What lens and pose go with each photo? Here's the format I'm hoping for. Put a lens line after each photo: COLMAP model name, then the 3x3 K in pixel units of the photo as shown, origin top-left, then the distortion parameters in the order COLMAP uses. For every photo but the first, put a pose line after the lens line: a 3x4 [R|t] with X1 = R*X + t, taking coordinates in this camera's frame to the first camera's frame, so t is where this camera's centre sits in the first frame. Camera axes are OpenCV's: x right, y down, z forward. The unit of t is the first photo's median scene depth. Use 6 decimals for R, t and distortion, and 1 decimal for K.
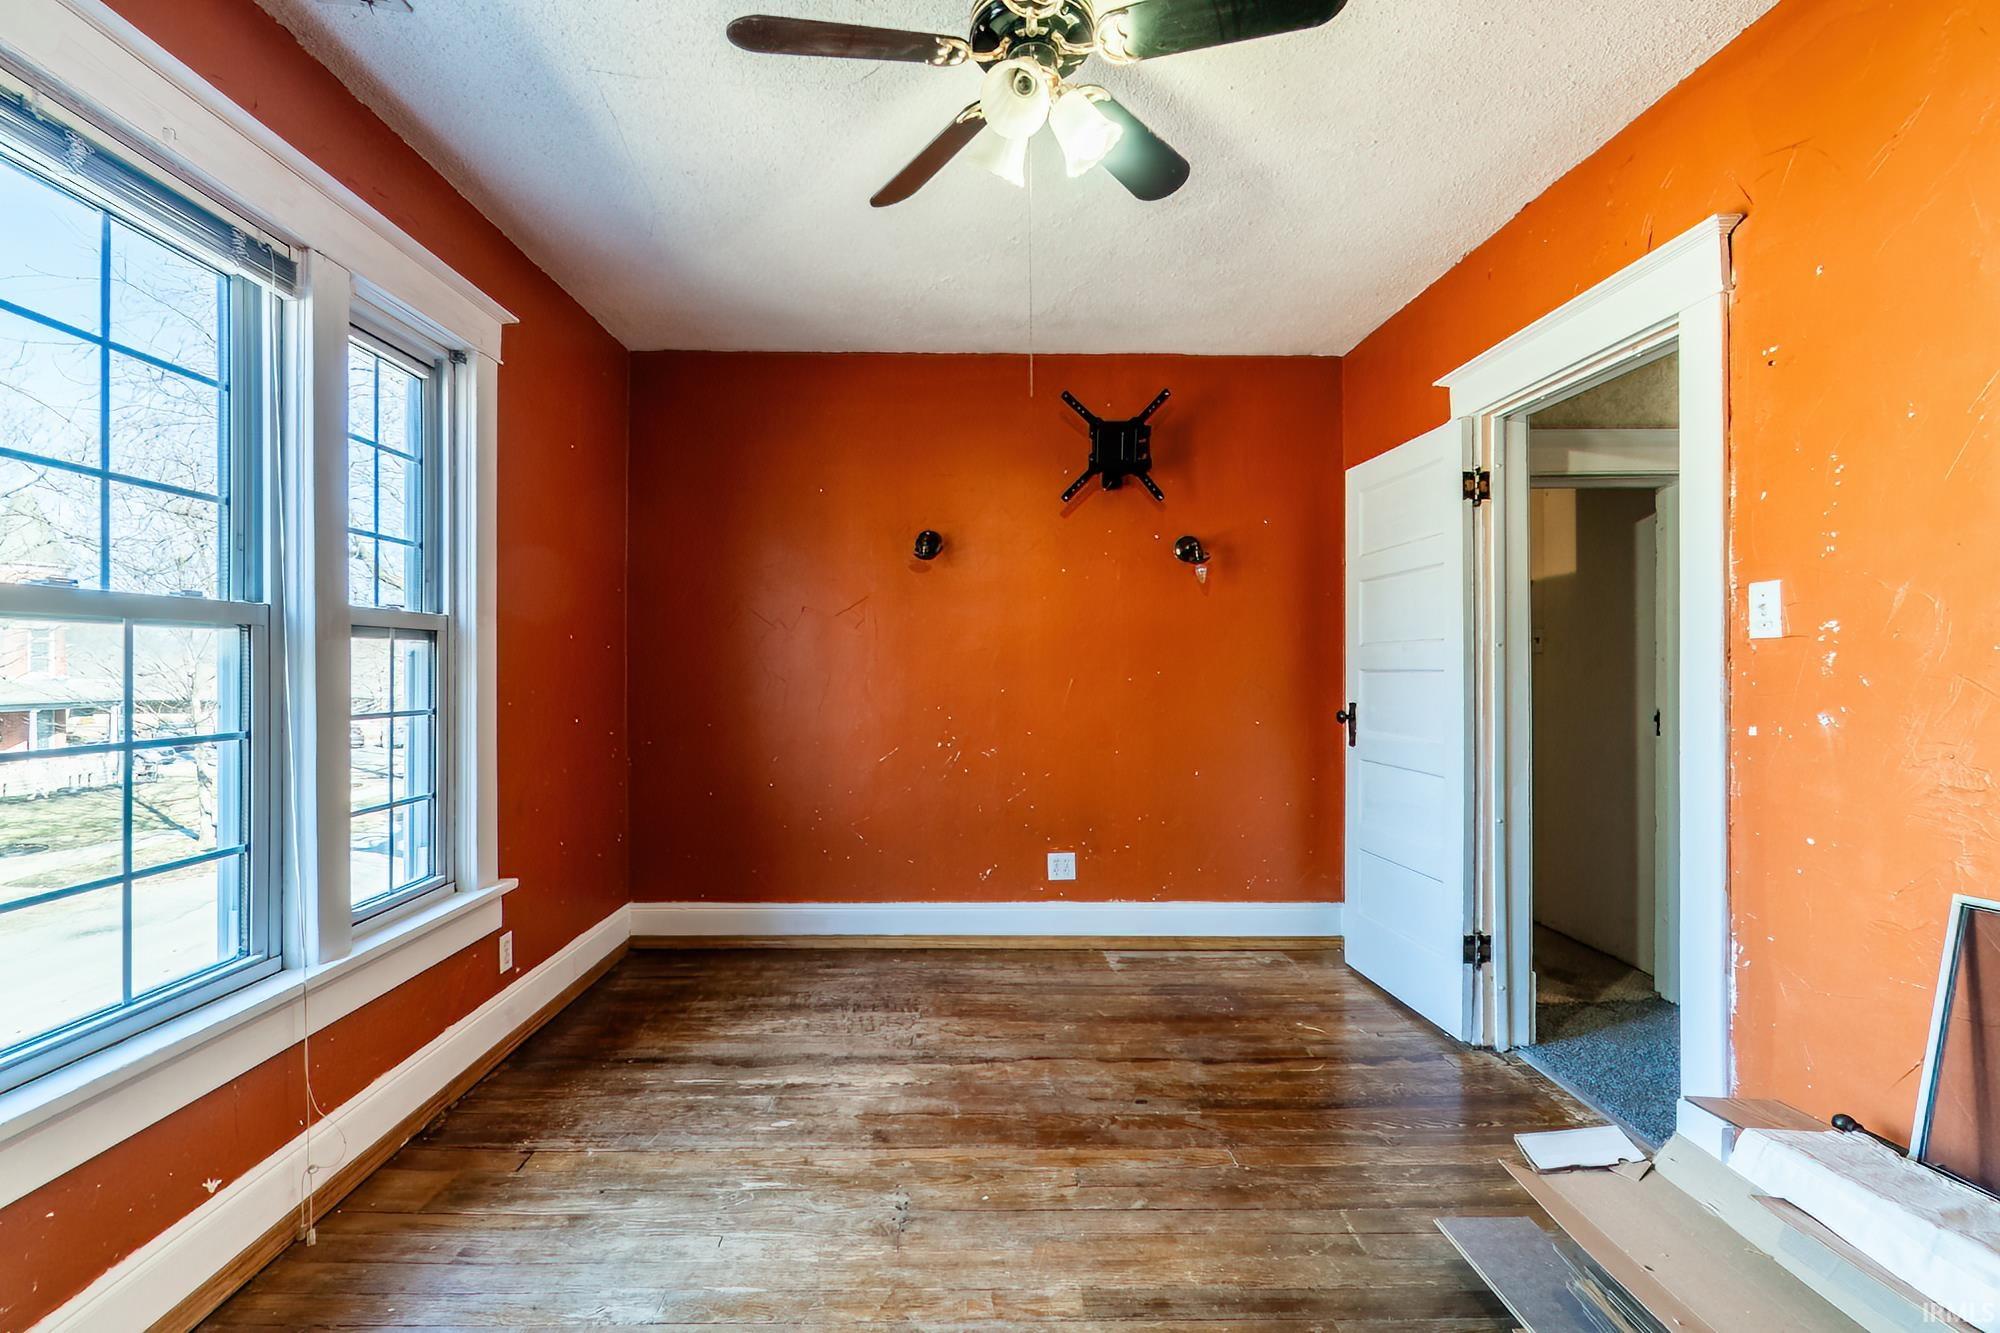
lens RADIAL K [[898.3, 0, 1000.0], [0, 898.3, 666.5], [0, 0, 1]] dist [0.000661, 0.000405]
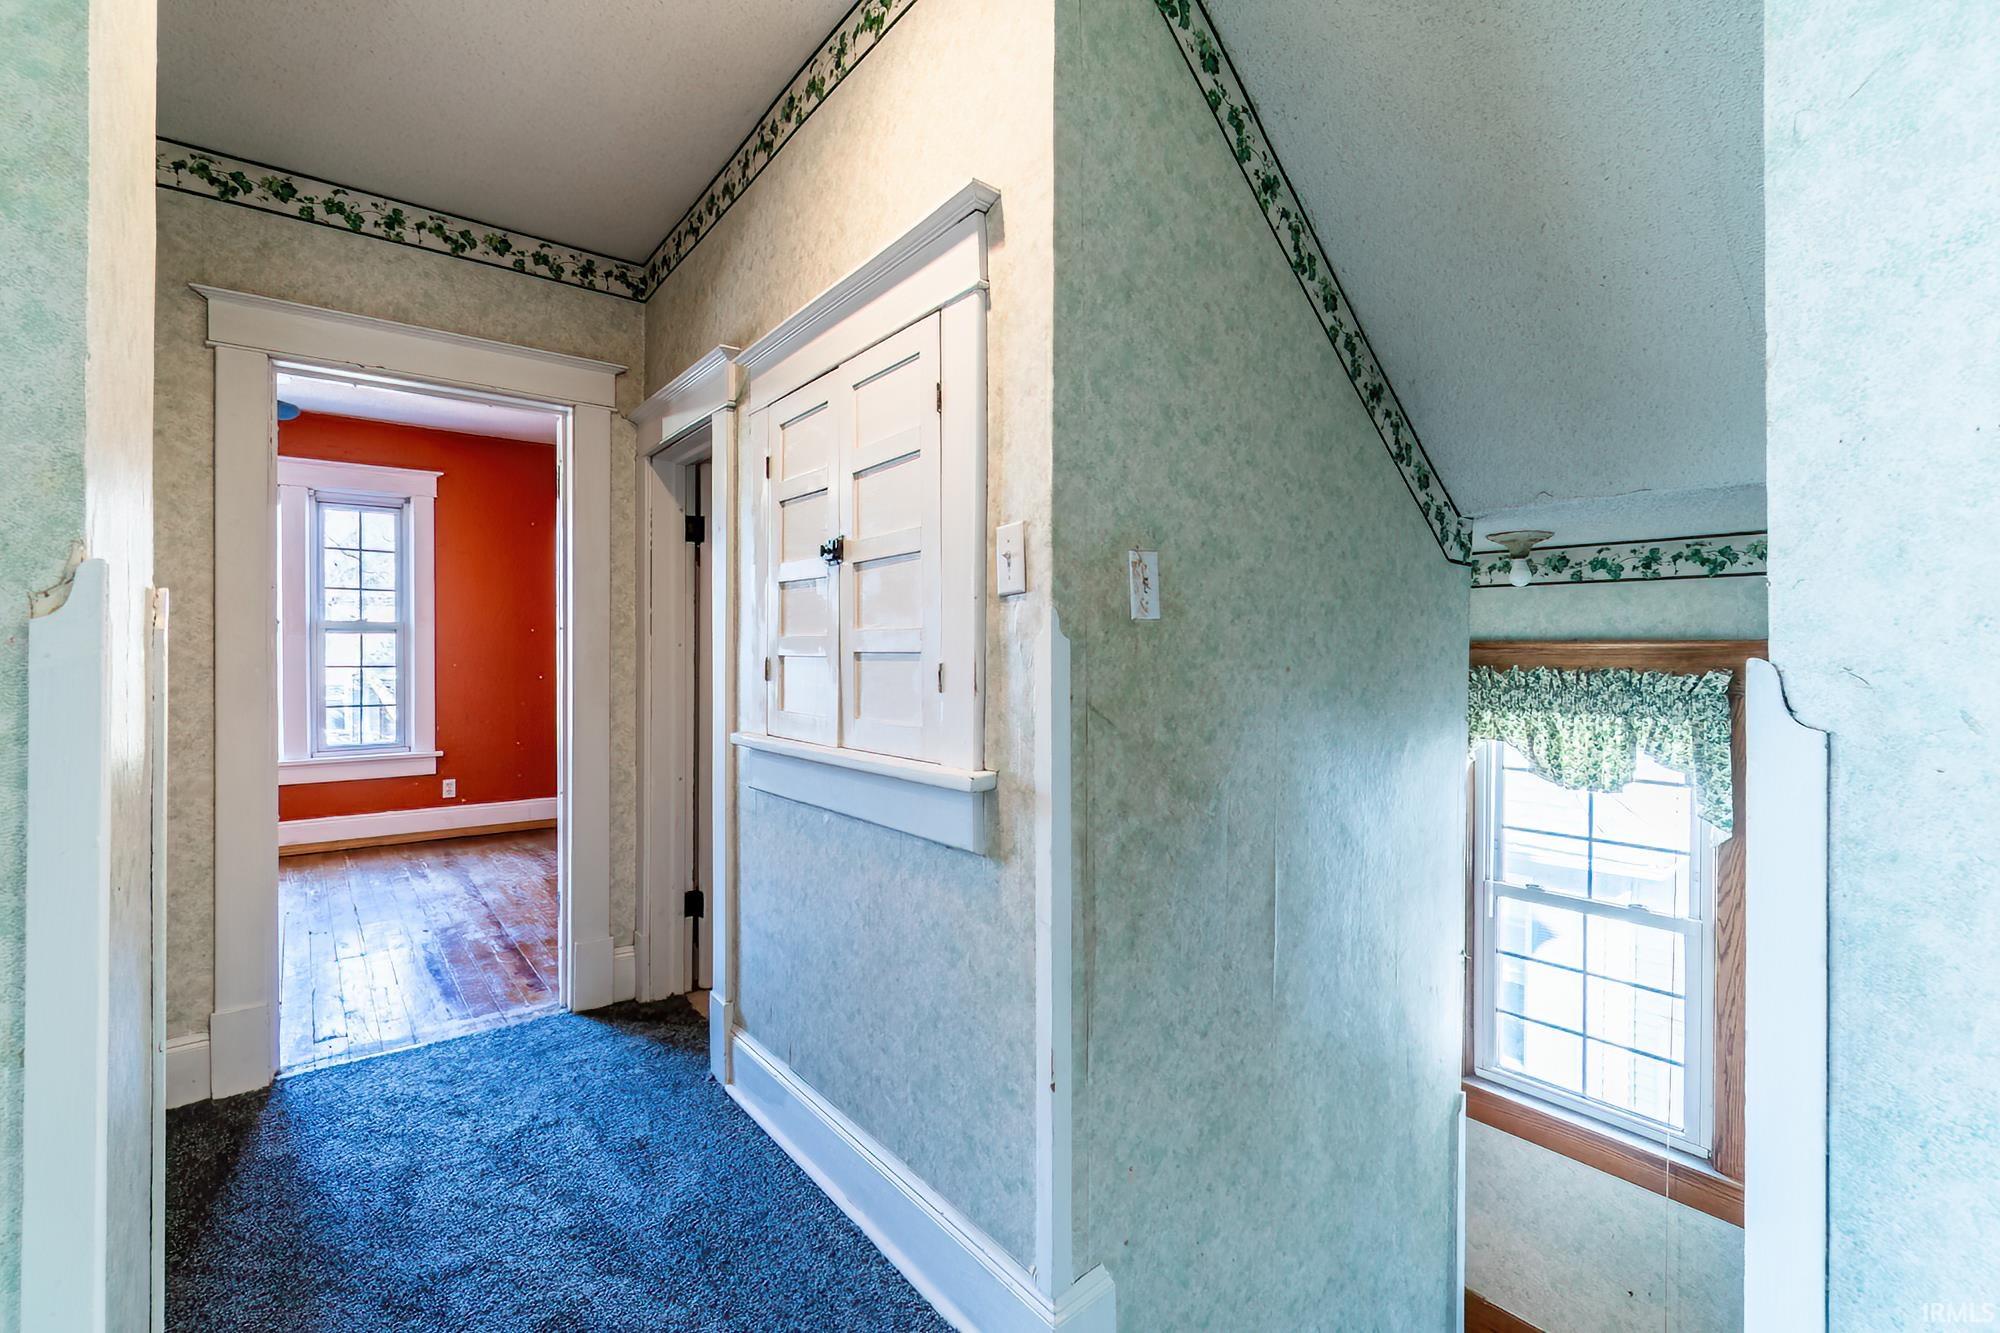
lens RADIAL K [[898.3, 0, 1000.0], [0, 898.3, 666.5], [0, 0, 1]] dist [0.000661, 0.000405]
pose [[0.558829, 0.006968, -0.829254, 2.378445], [0.000496, 0.999962, 0.008736, 0.038198], [0.829283, -0.005293, 0.558804, 1.183496]]
